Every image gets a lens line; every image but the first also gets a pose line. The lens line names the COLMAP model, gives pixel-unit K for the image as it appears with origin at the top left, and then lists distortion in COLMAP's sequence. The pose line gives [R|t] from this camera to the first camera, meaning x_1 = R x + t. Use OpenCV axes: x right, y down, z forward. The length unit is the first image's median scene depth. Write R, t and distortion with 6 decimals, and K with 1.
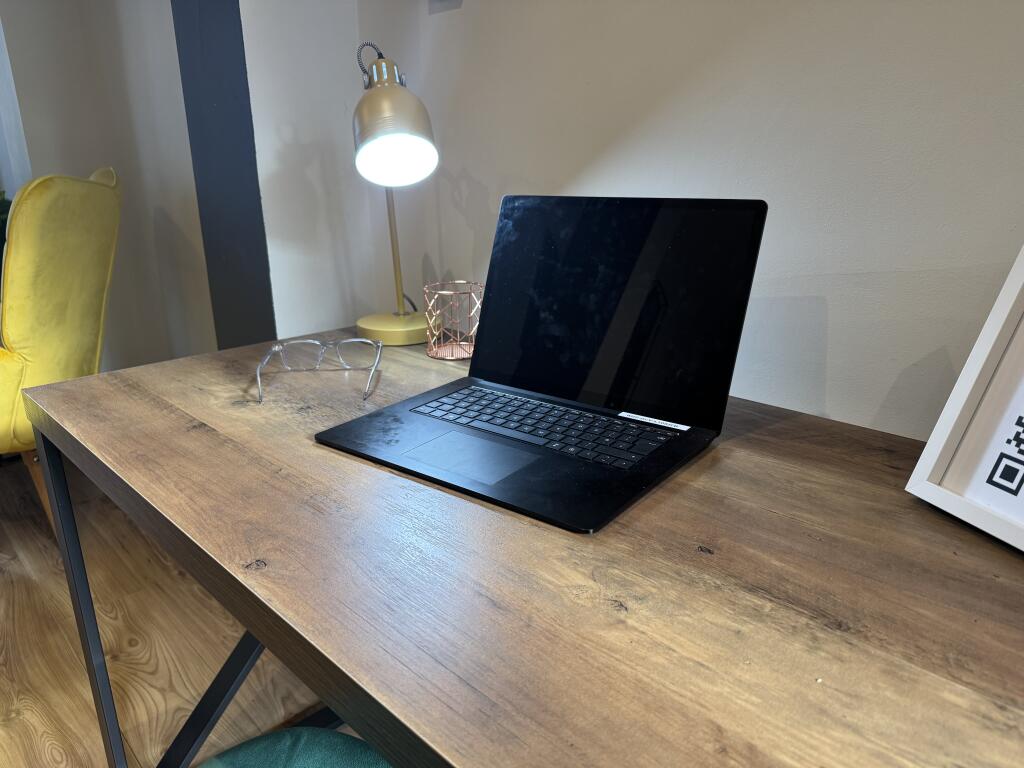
lens RADIAL K [[723.5, 0, 512.0], [0, 723.5, 384.0], [0, 0, 1]] dist [0.086608, -0.126332]
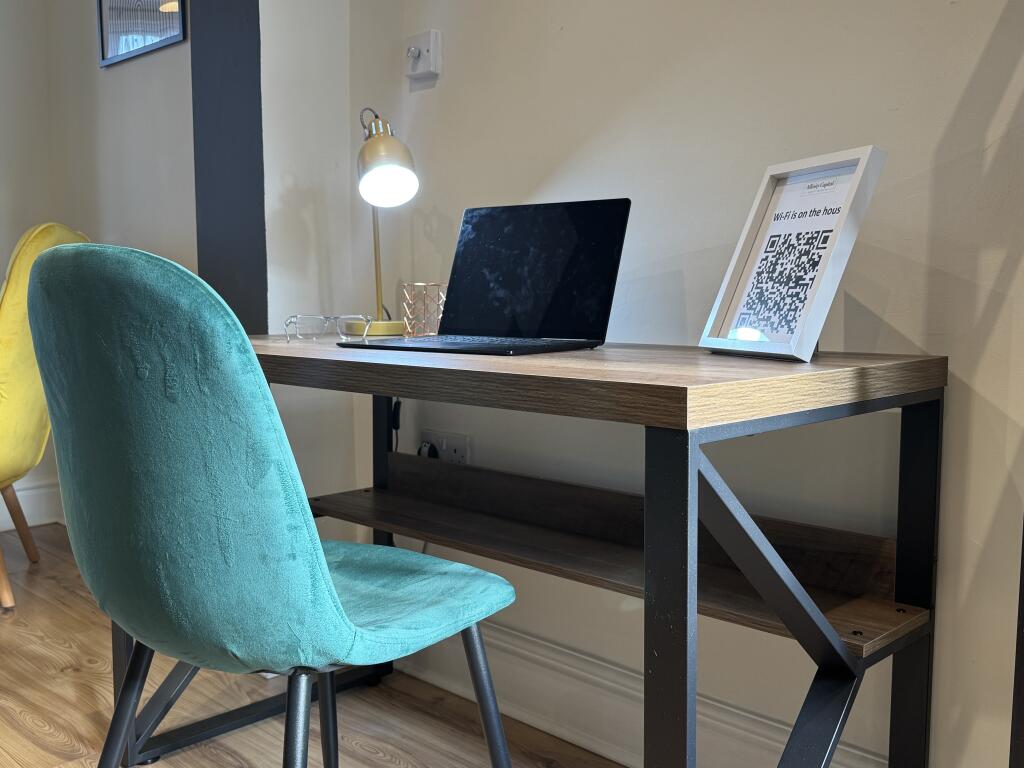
lens RADIAL K [[969.6, 0, 512.0], [0, 969.6, 384.0], [0, 0, 1]] dist [0.200489, -0.433084]
pose [[0.999355, 0.011198, 0.034106, 0.016532], [-0.004010, 0.978979, -0.203921, 0.429627], [-0.035672, 0.203652, 0.978393, -0.733292]]
